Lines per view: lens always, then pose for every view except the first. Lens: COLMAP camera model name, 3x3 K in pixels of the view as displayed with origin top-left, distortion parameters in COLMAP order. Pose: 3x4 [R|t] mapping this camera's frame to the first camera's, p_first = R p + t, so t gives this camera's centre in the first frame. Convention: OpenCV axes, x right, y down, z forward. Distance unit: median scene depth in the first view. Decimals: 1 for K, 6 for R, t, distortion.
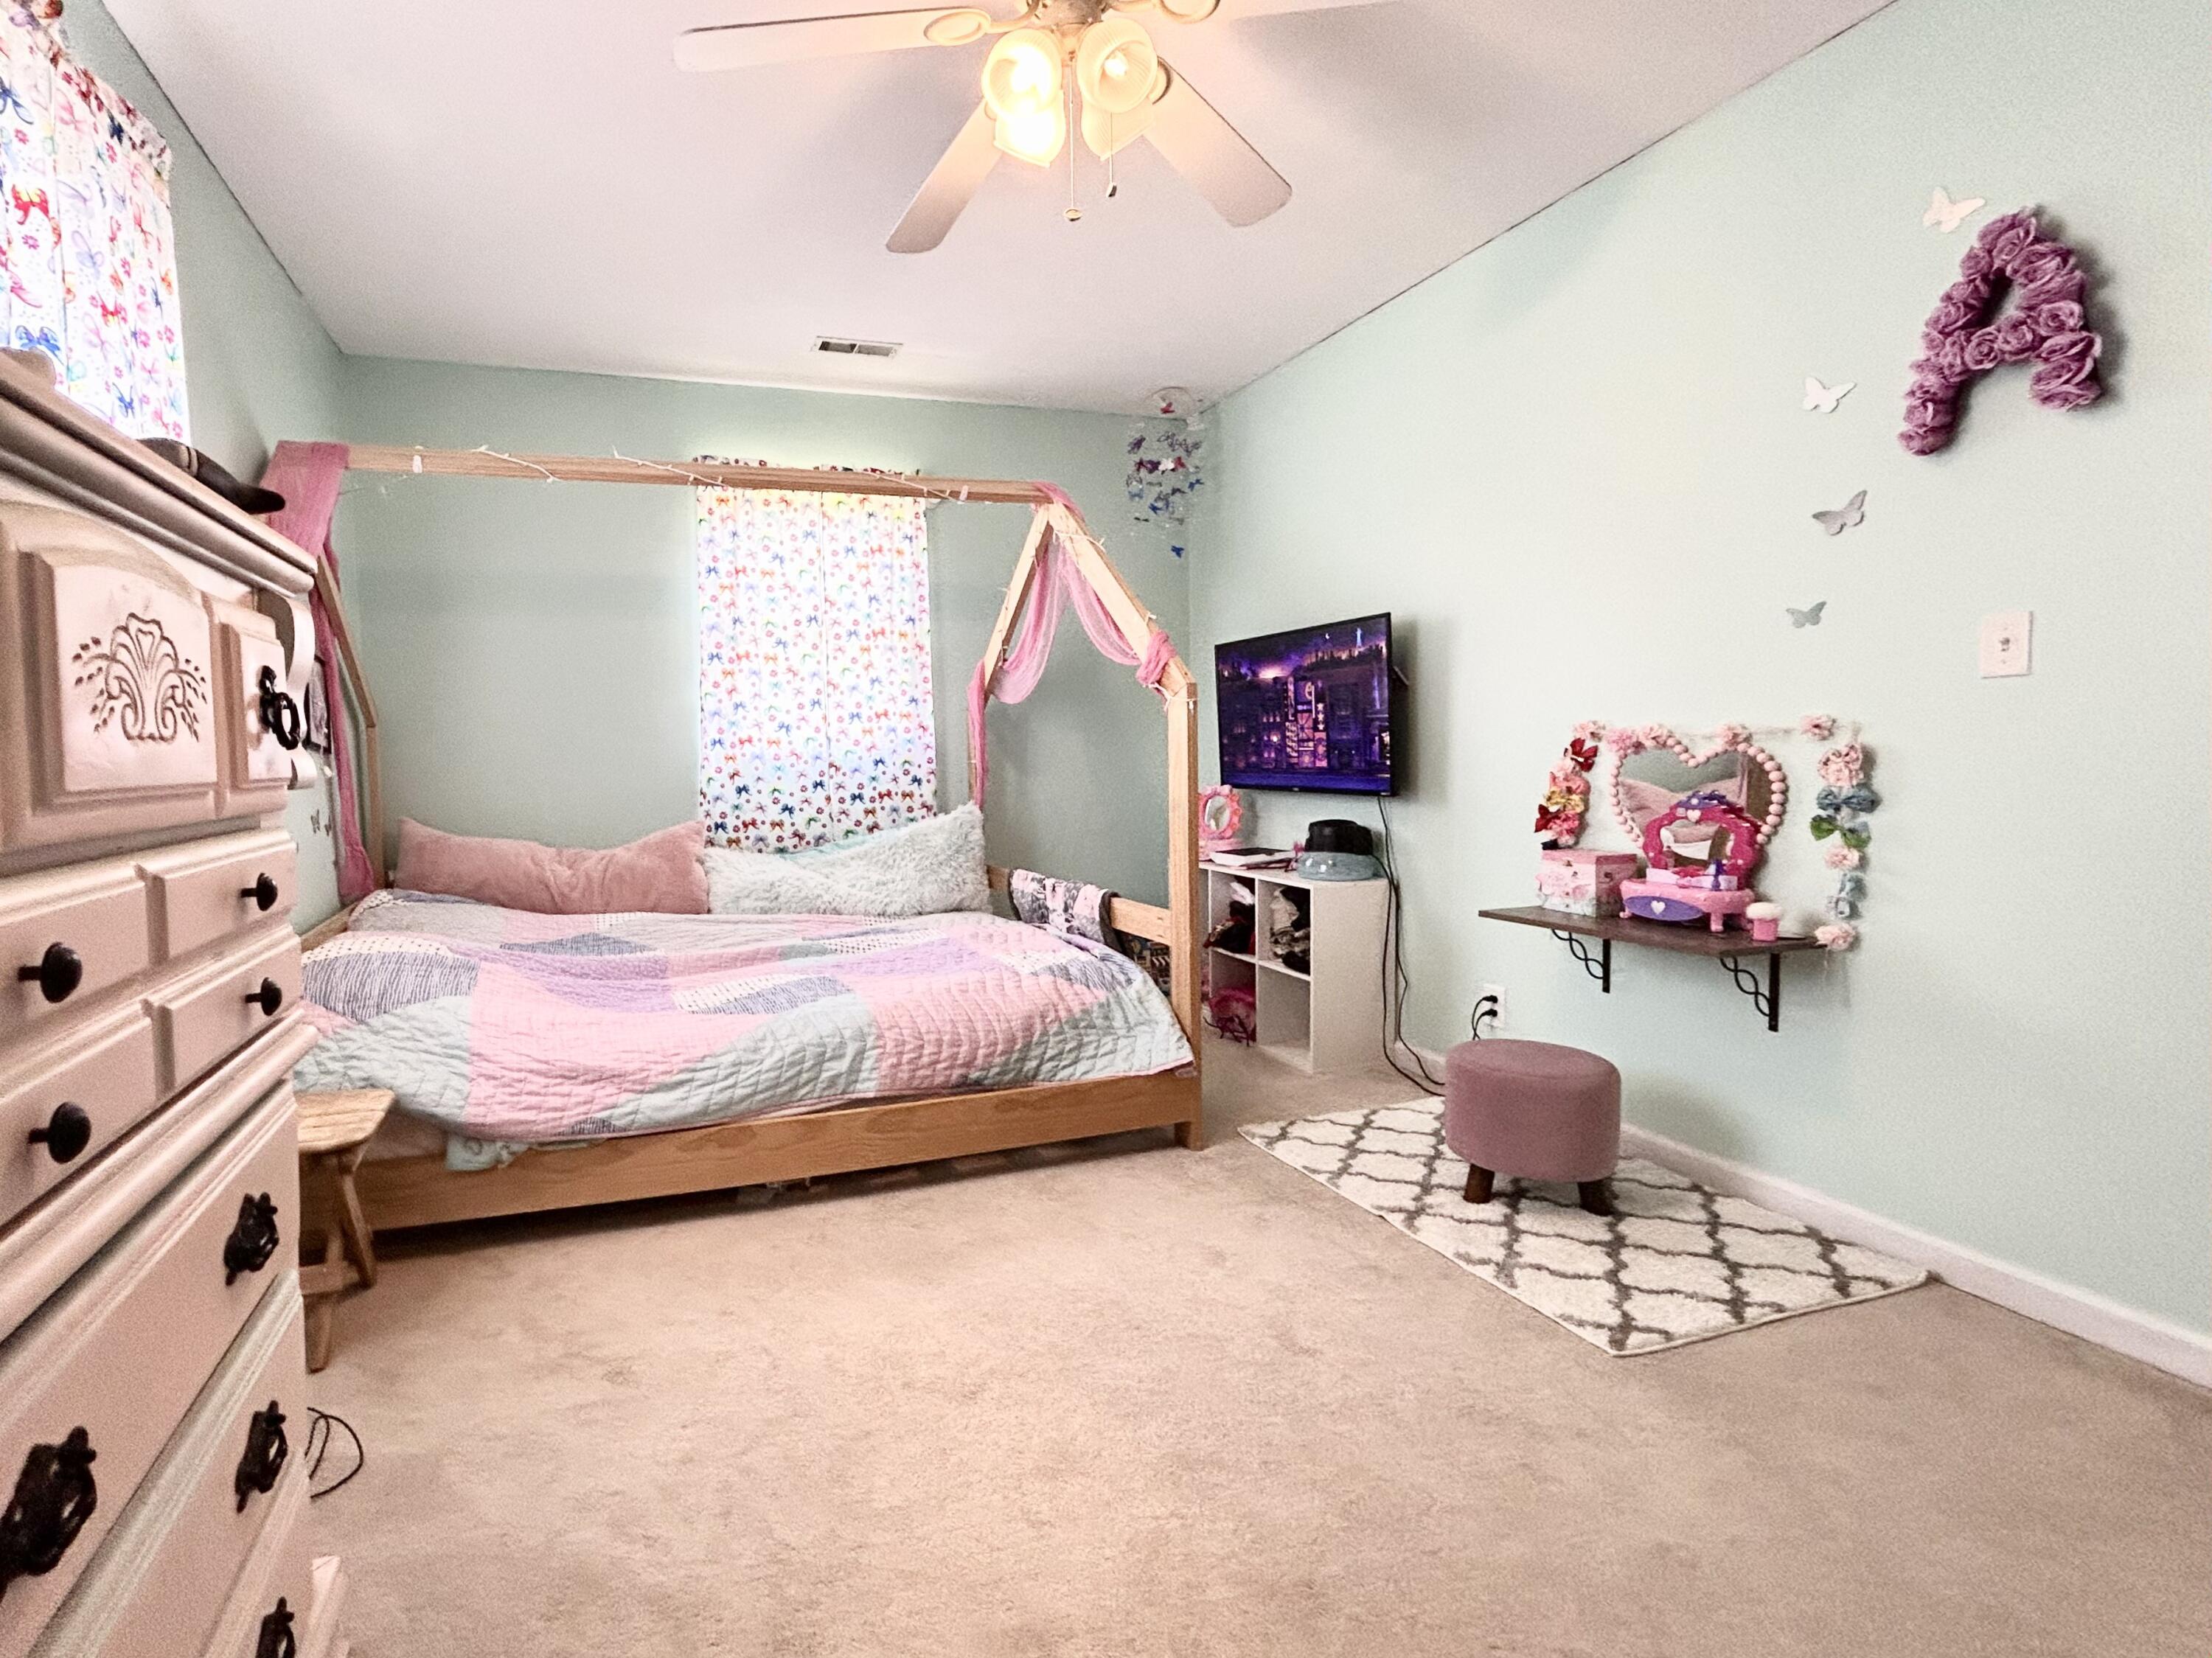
lens RADIAL K [[1024.3, 0, 1106.0], [0, 1024.3, 829.0], [0, 0, 1]] dist [-0.002129, -0.000517]
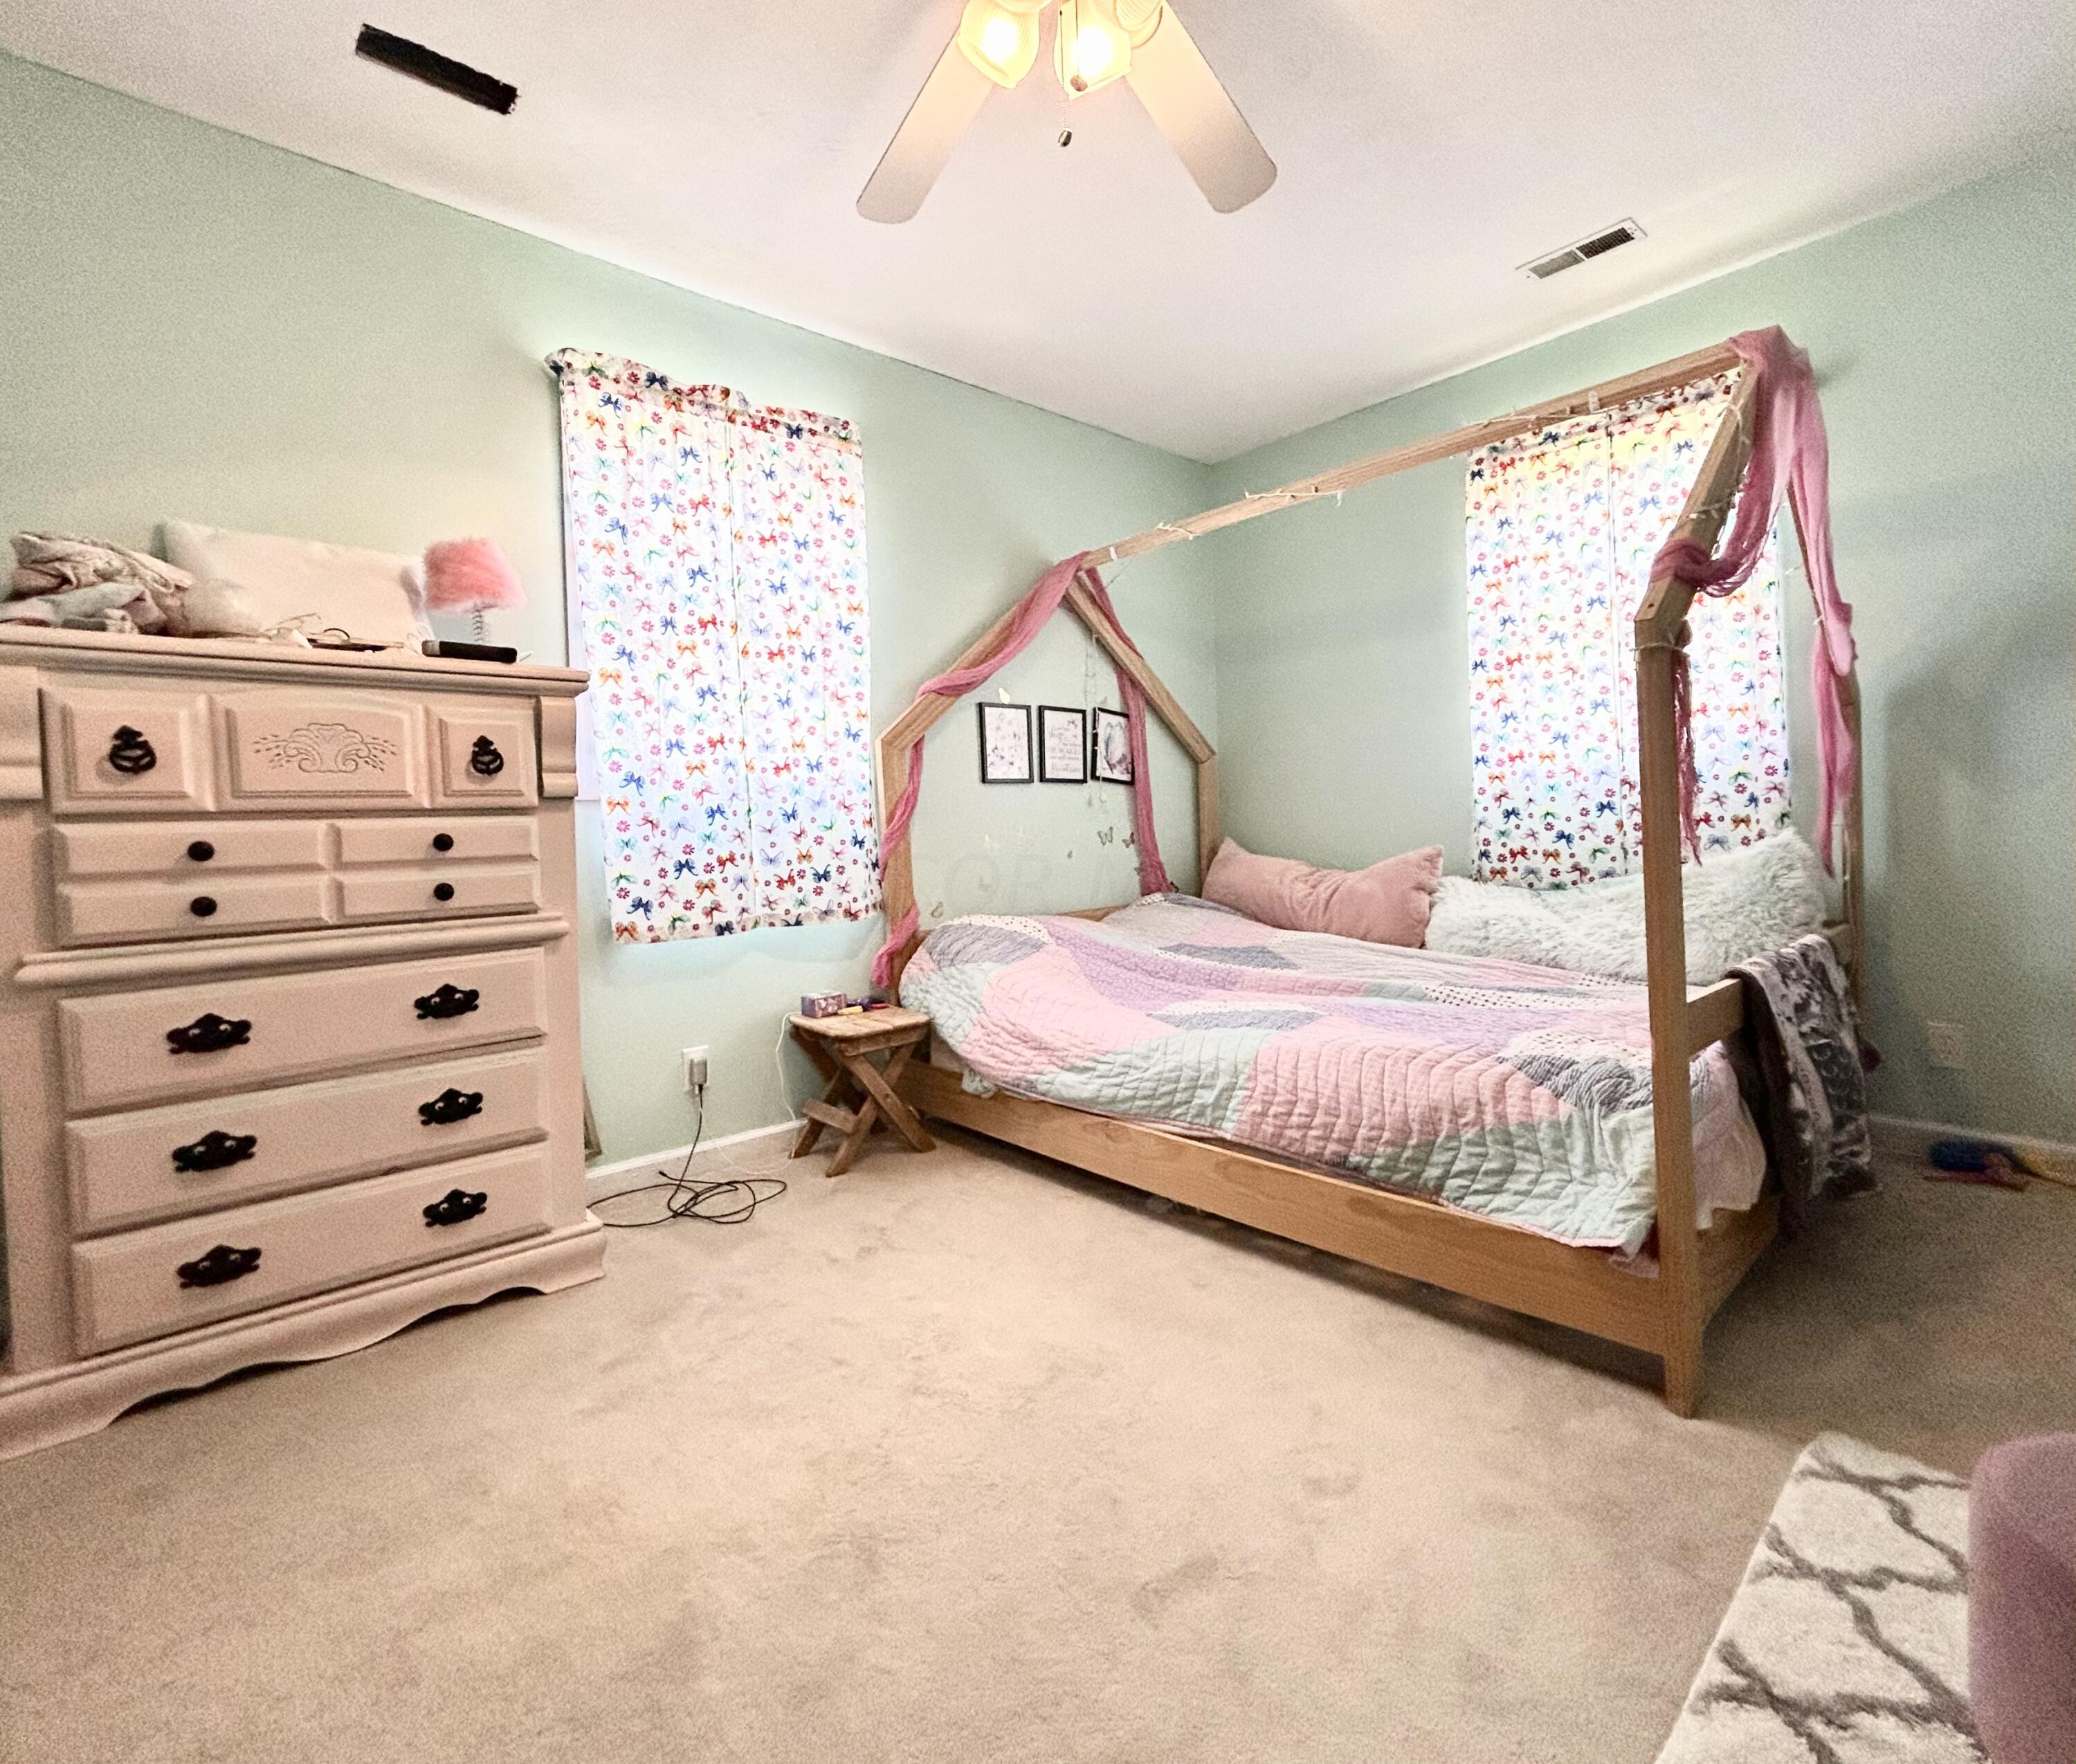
lens RADIAL K [[1120.5, 0, 1036.8], [0, 1120.5, 833.3], [0, 0, 1]] dist [0.002383, -0.000931]
pose [[0.338031, 0.010744, -0.941074, 0.584384], [-0.044355, 0.999006, -0.004527, 0.000928], [0.940089, 0.043271, 0.338171, 0.438904]]
